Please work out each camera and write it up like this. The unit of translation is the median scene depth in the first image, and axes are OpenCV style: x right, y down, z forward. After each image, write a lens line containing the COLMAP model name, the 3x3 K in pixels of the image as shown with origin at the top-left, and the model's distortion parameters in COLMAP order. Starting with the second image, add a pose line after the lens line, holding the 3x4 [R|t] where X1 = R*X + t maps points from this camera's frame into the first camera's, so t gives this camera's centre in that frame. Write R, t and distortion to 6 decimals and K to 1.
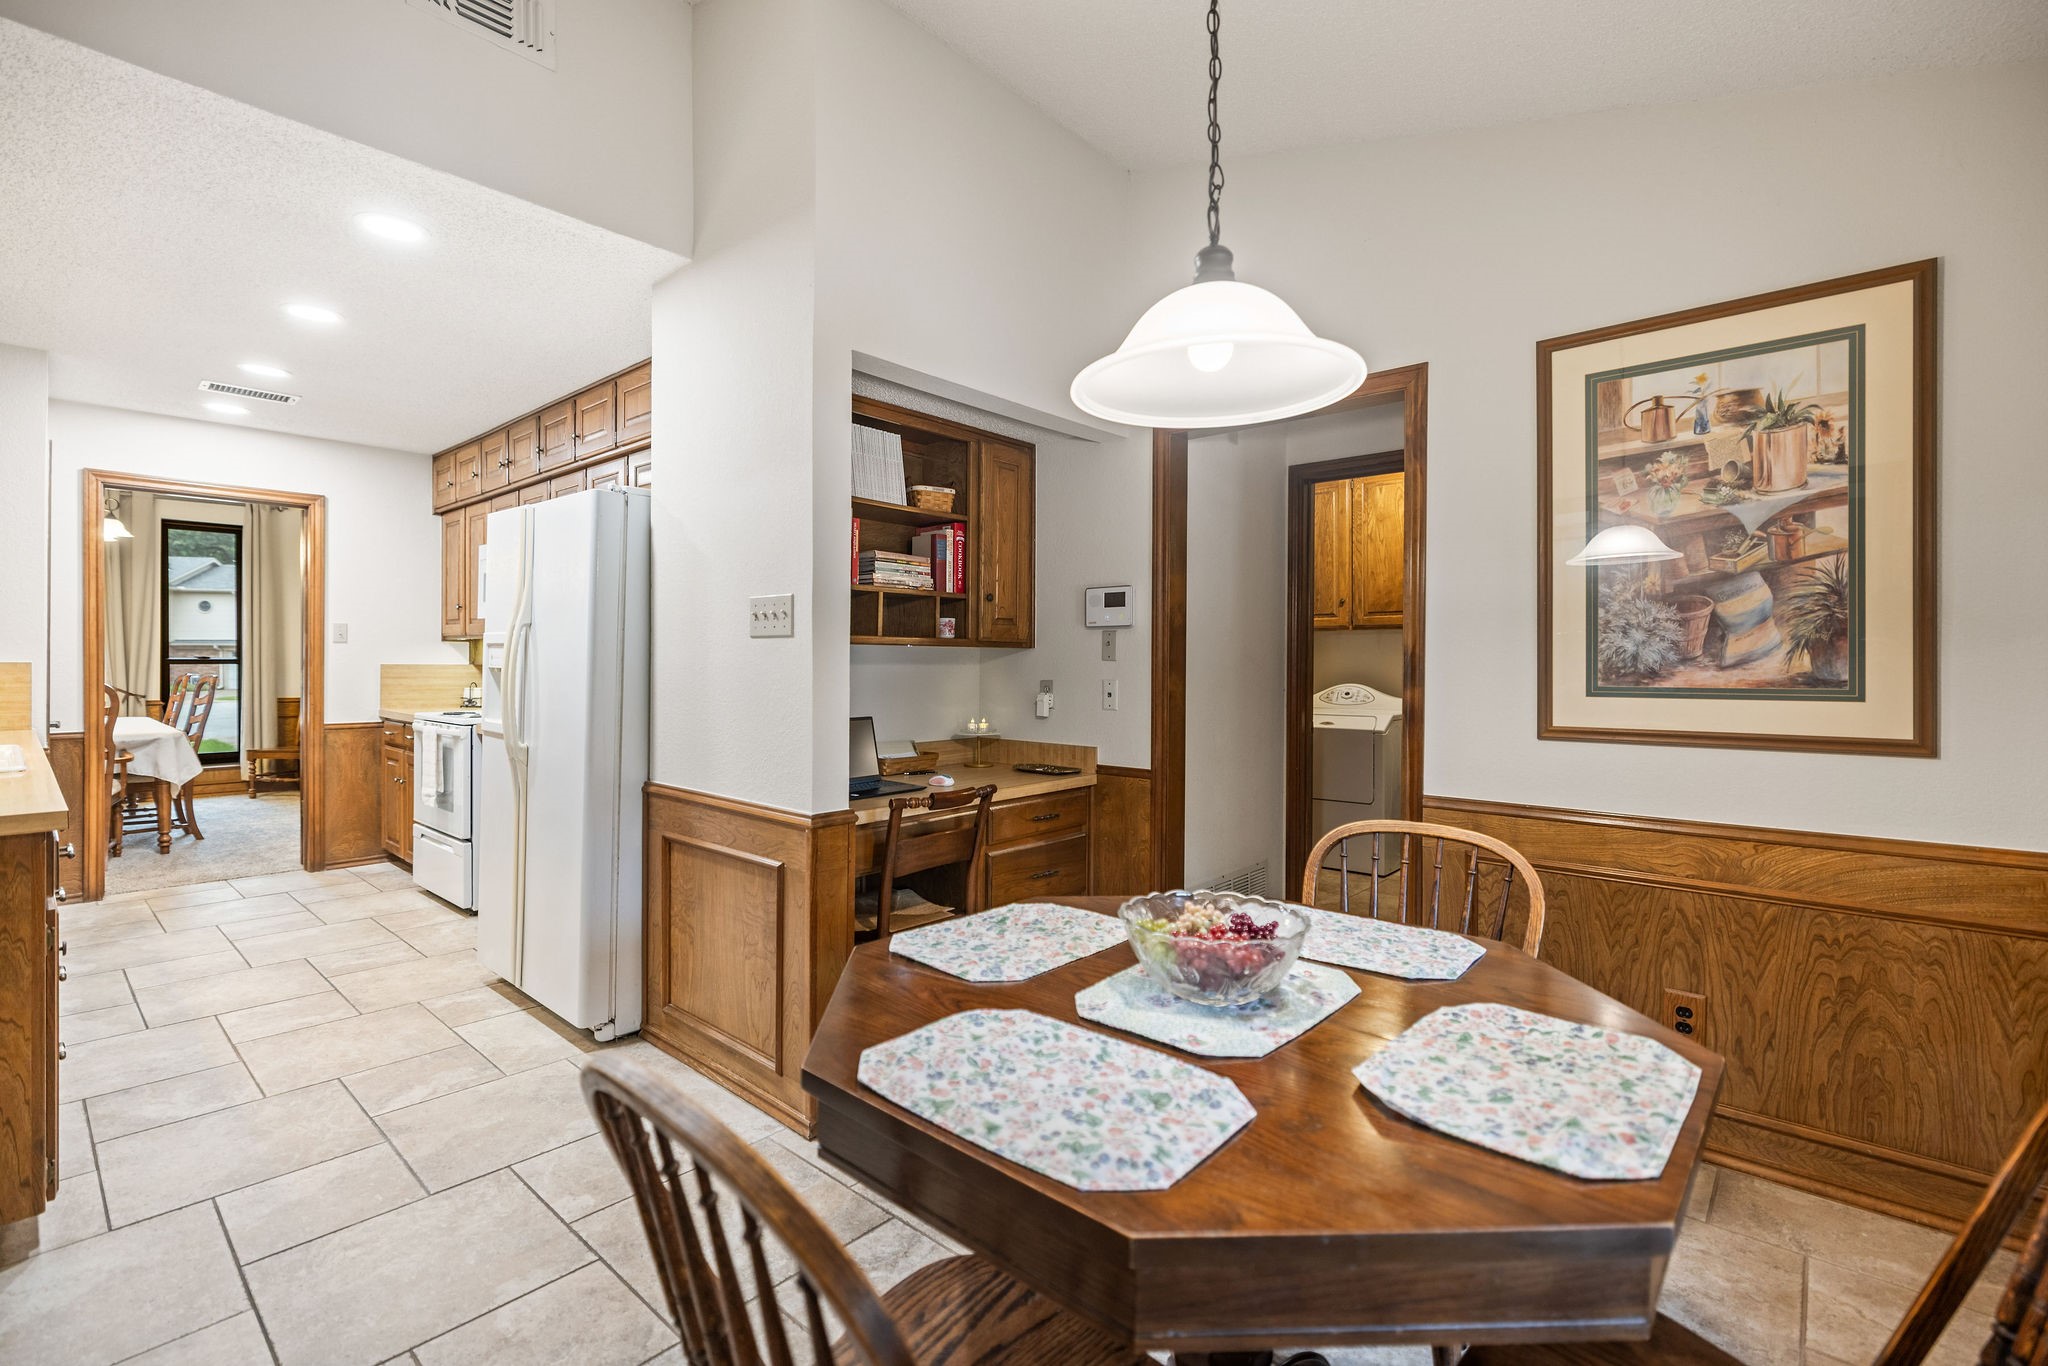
lens RADIAL K [[923.6, 0, 1024.9], [0, 923.6, 667.2], [0, 0, 1]] dist [-0.000131, -0.000183]
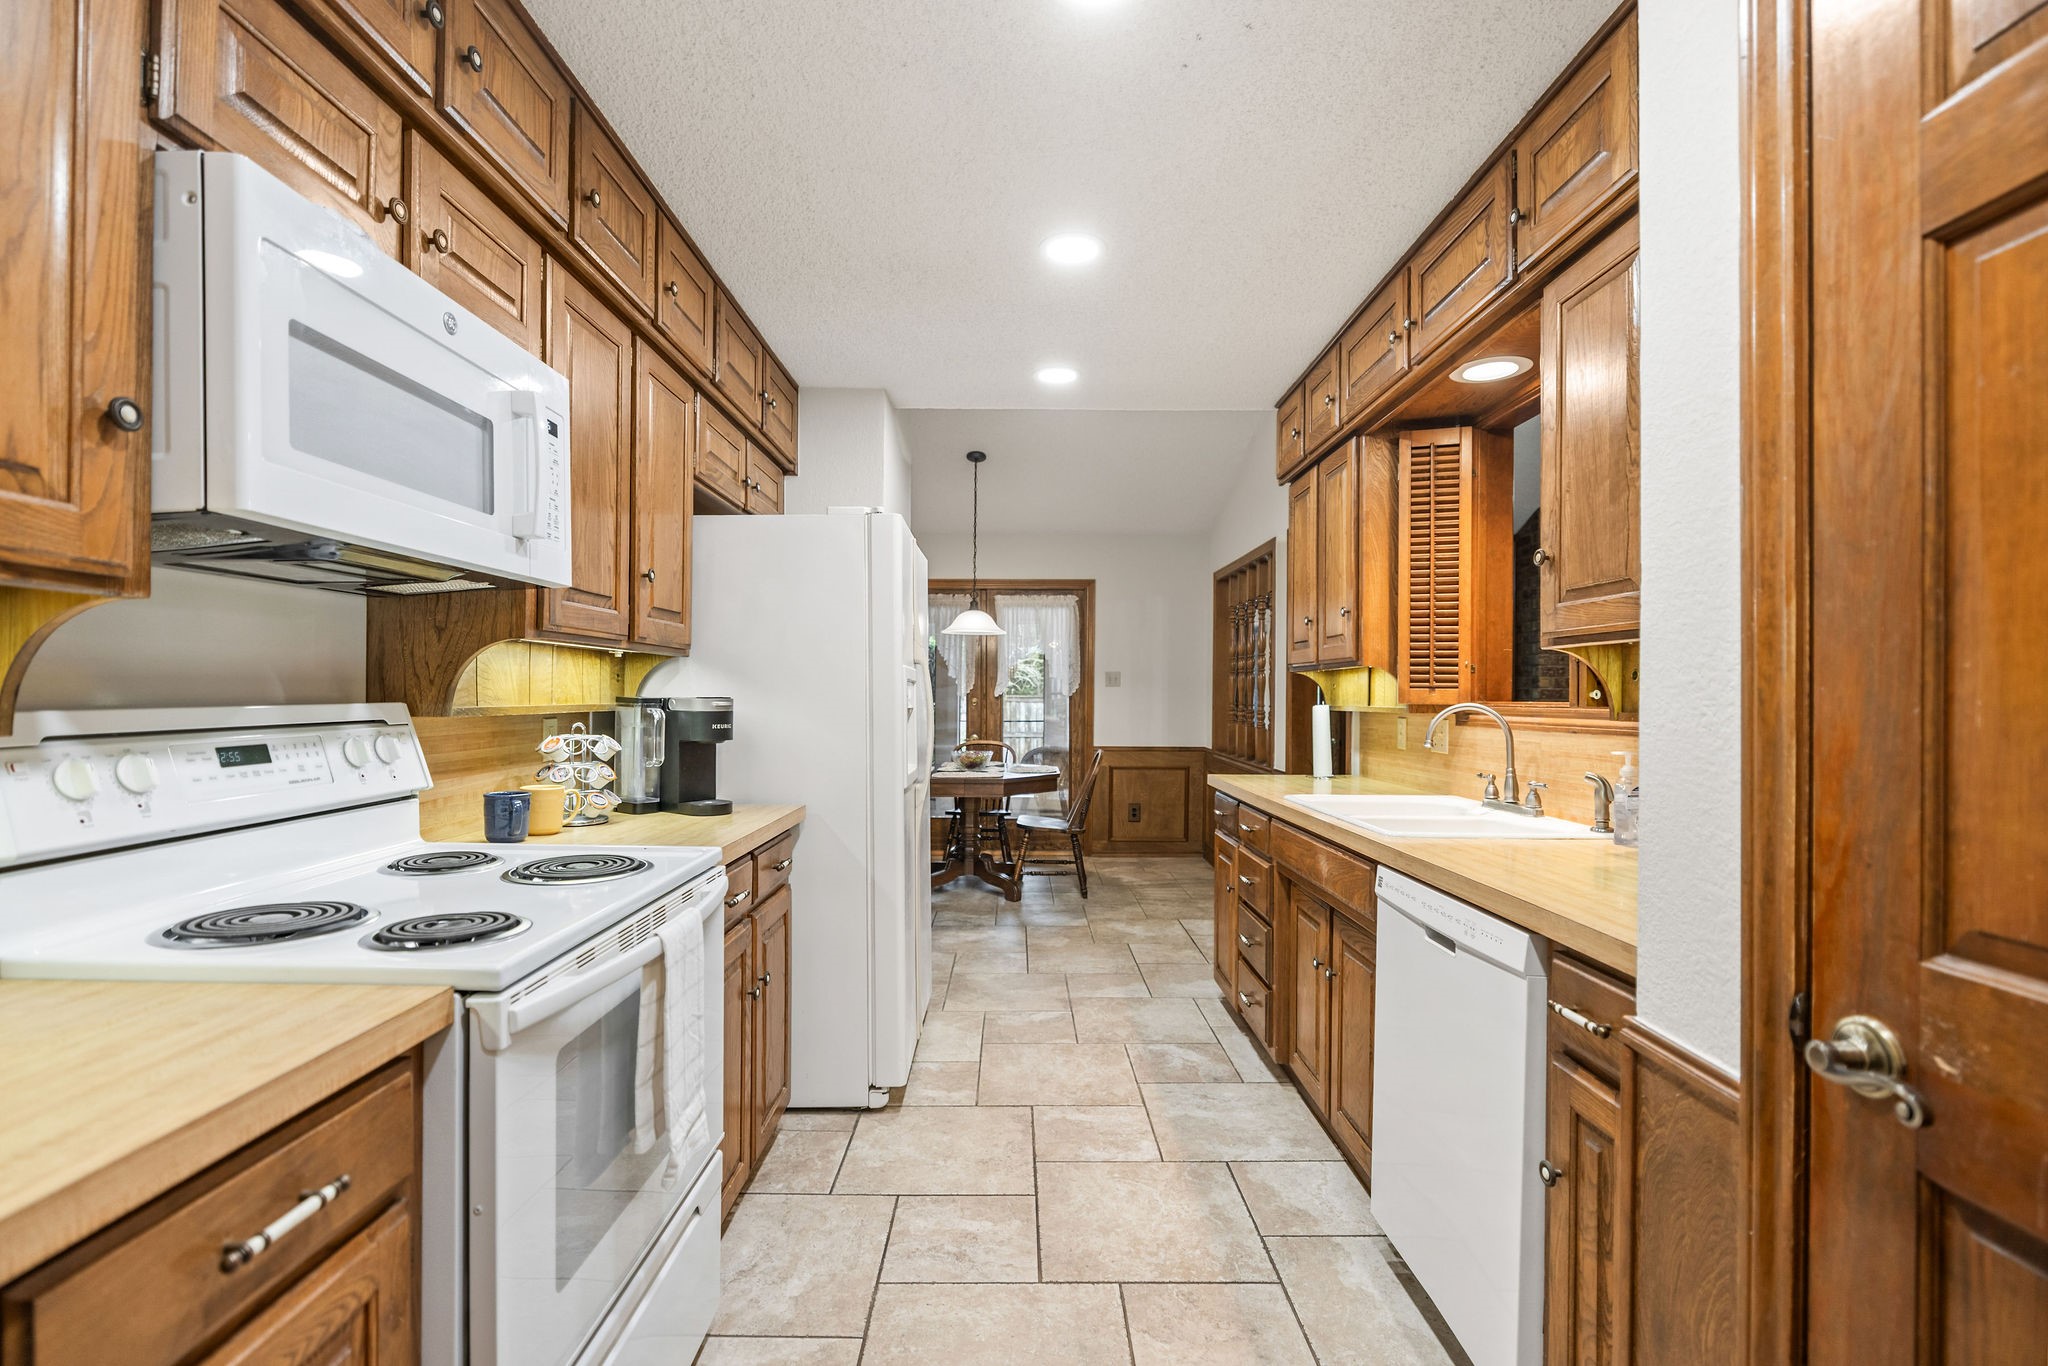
lens RADIAL K [[923.6, 0, 1023.7], [0, 923.6, 688.9], [0, 0, 1]] dist [-0.000131, -0.000183]
pose [[-0.669934, -0.008240, 0.742375, -1.471253], [-0.004028, 0.999964, 0.007464, -0.027358], [-0.742410, 0.002011, -0.669943, 1.722217]]
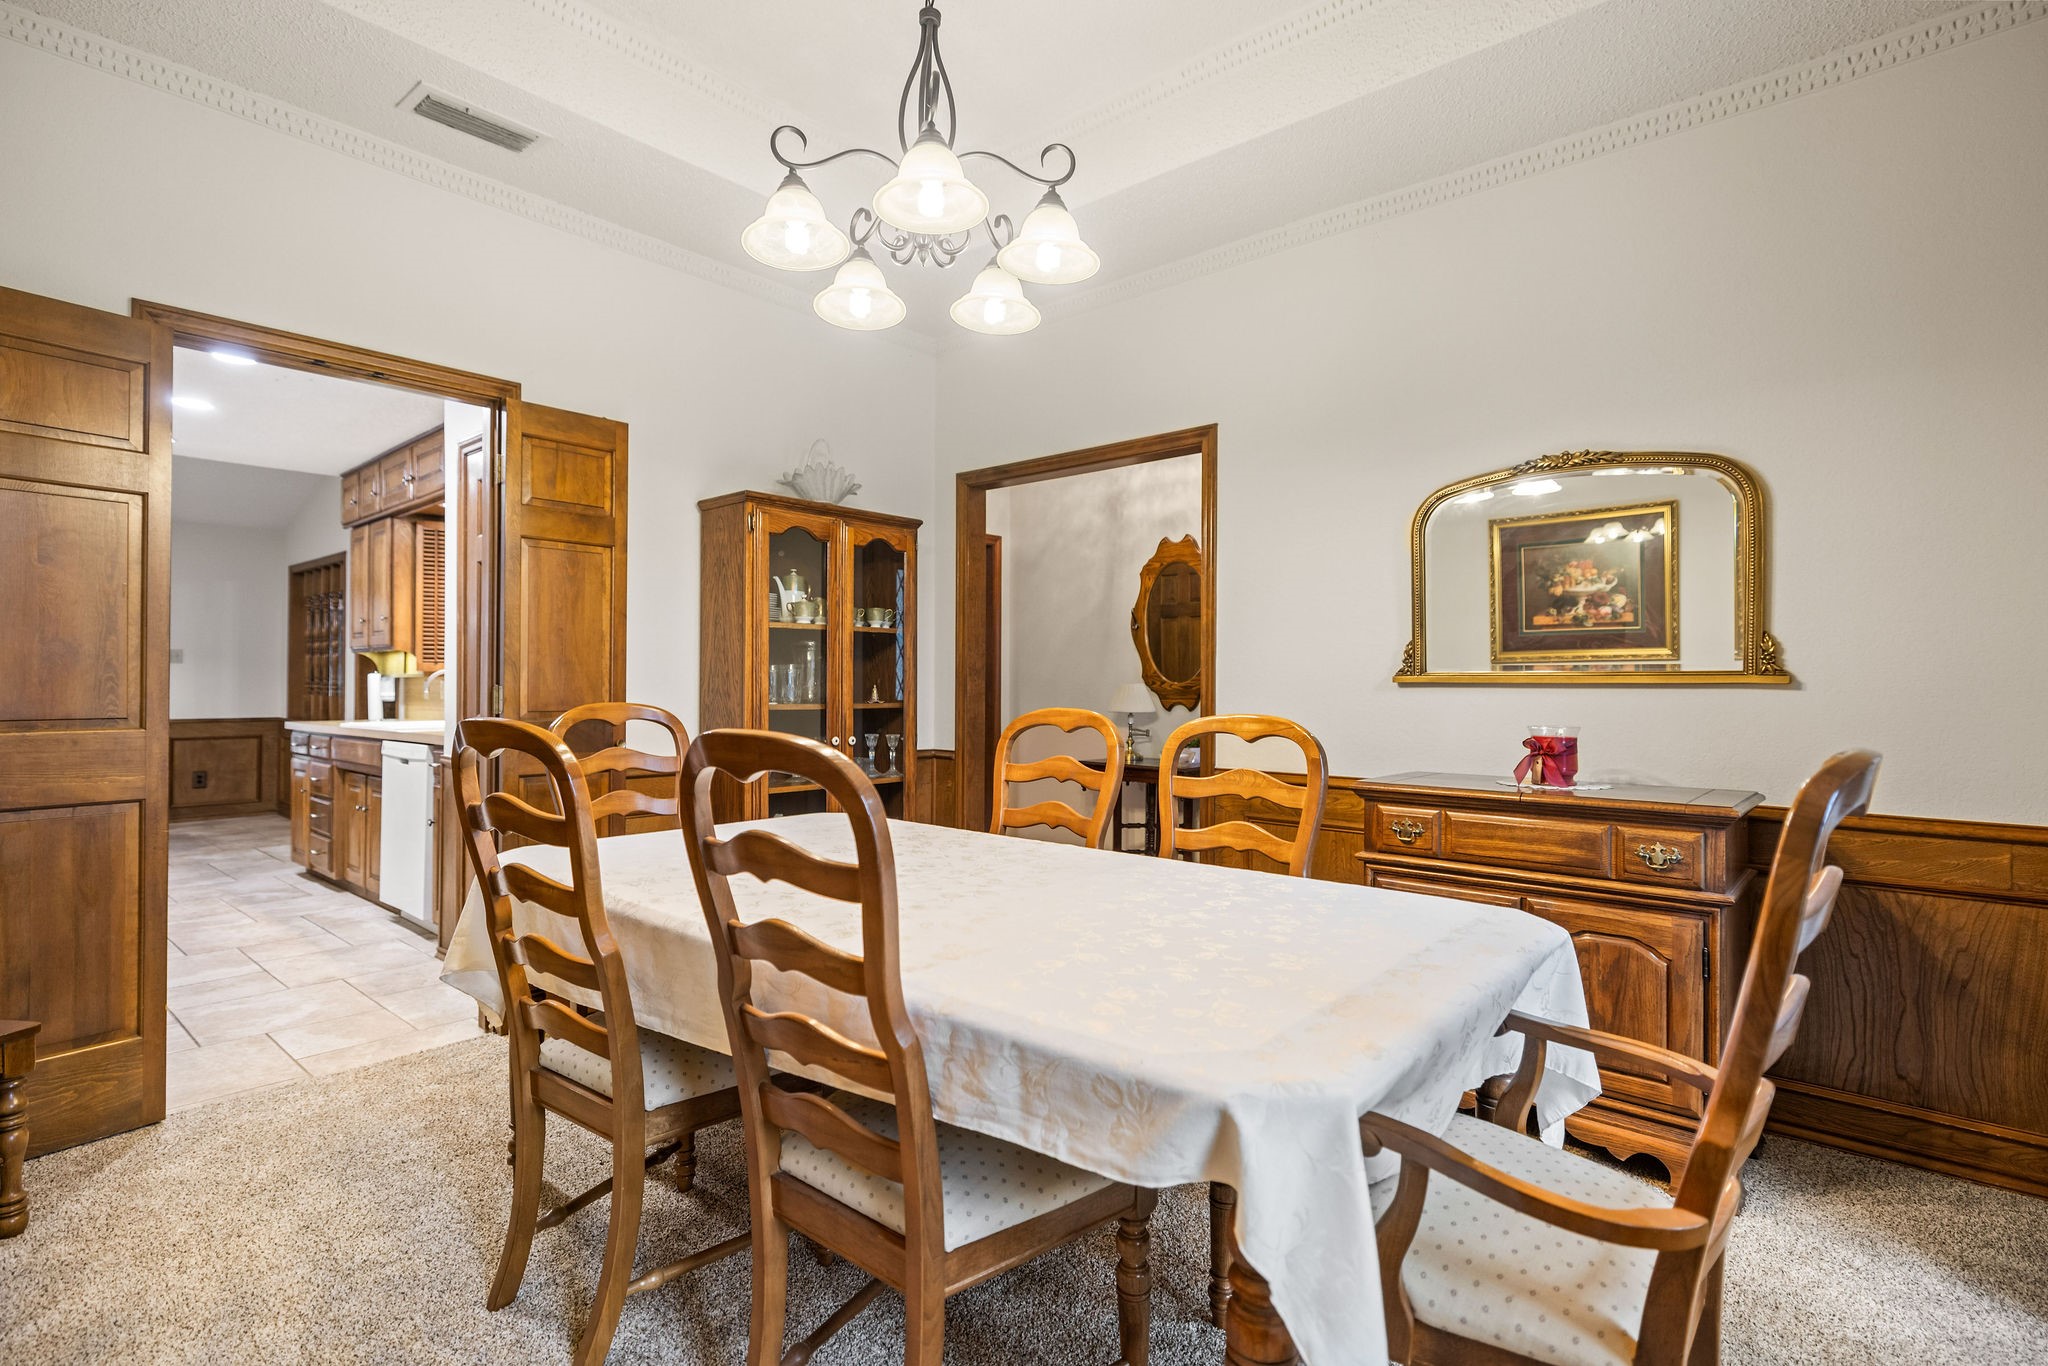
lens RADIAL K [[956.4, 0, 1023.2], [0, 956.4, 672.7], [0, 0, 1]] dist [-0.014849, 0.000001]
pose [[-0.999576, -0.008449, -0.027866, -2.171273], [-0.008501, 0.999962, 0.001742, -0.014633], [0.027851, 0.001979, -0.999610, 2.690116]]
